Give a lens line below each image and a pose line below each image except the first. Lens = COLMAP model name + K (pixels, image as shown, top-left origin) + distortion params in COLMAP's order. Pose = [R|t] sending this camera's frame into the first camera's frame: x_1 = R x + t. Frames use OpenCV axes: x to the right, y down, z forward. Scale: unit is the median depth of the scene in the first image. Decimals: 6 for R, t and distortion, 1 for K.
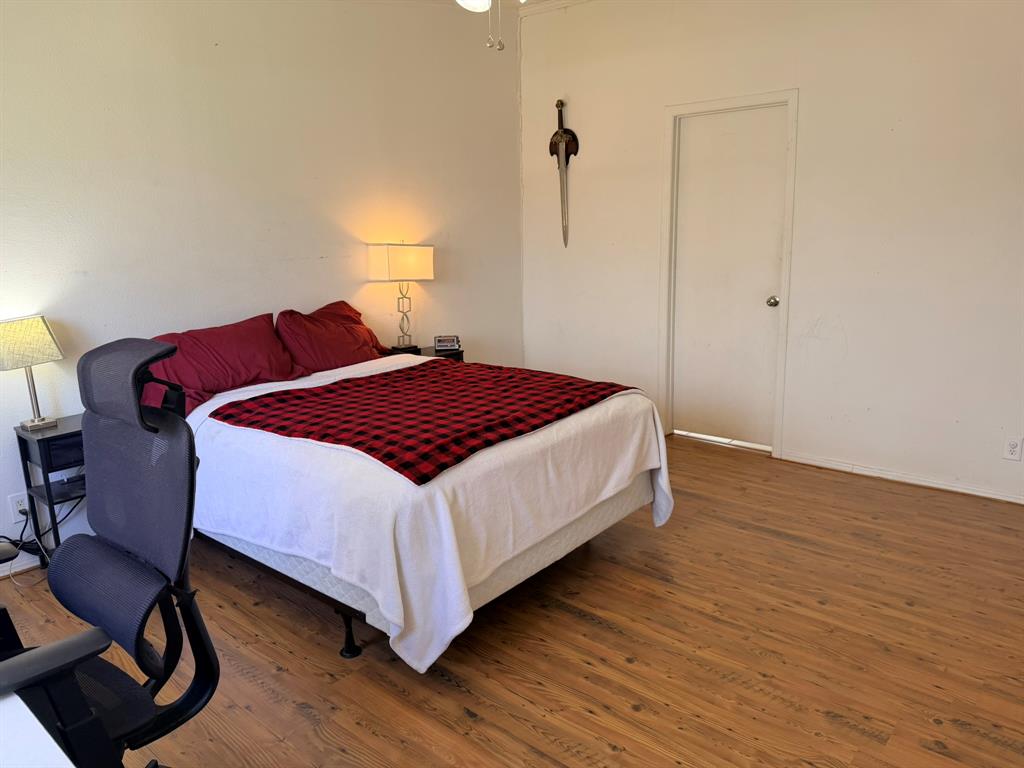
lens RADIAL K [[722.7, 0, 506.6], [0, 722.7, 383.9], [0, 0, 1]] dist [0.033668, -0.044313]
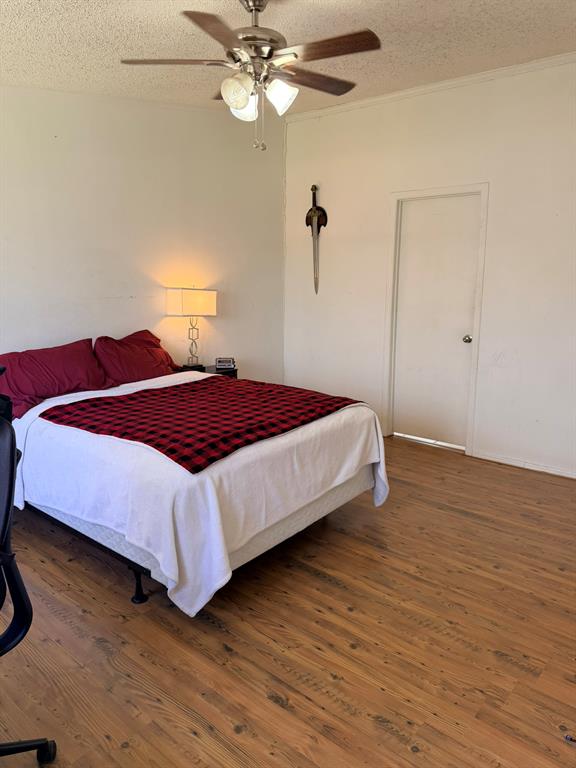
lens RADIAL K [[542.0, 0, 287.2], [0, 542.0, 379.8], [0, 0, 1]] dist [0.033668, -0.044313]
pose [[0.999515, 0.024365, 0.019407, 0.022132], [-0.023931, 0.999465, -0.022278, -0.011178], [-0.019940, 0.021803, 0.999563, 0.000323]]
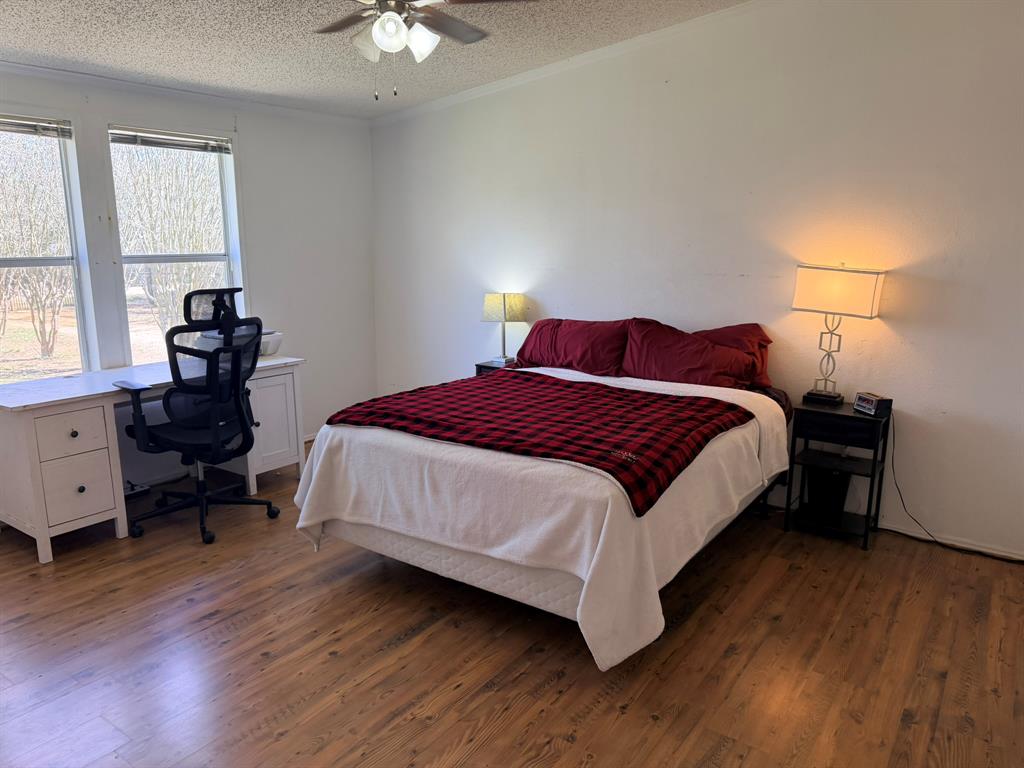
lens RADIAL K [[722.7, 0, 512.2], [0, 722.7, 388.6], [0, 0, 1]] dist [0.033668, -0.044313]
pose [[0.098852, 0.232426, -0.967578, 1.018509], [-0.230093, 0.951329, 0.205015, -0.239764], [0.968135, 0.202367, 0.147520, 0.913264]]
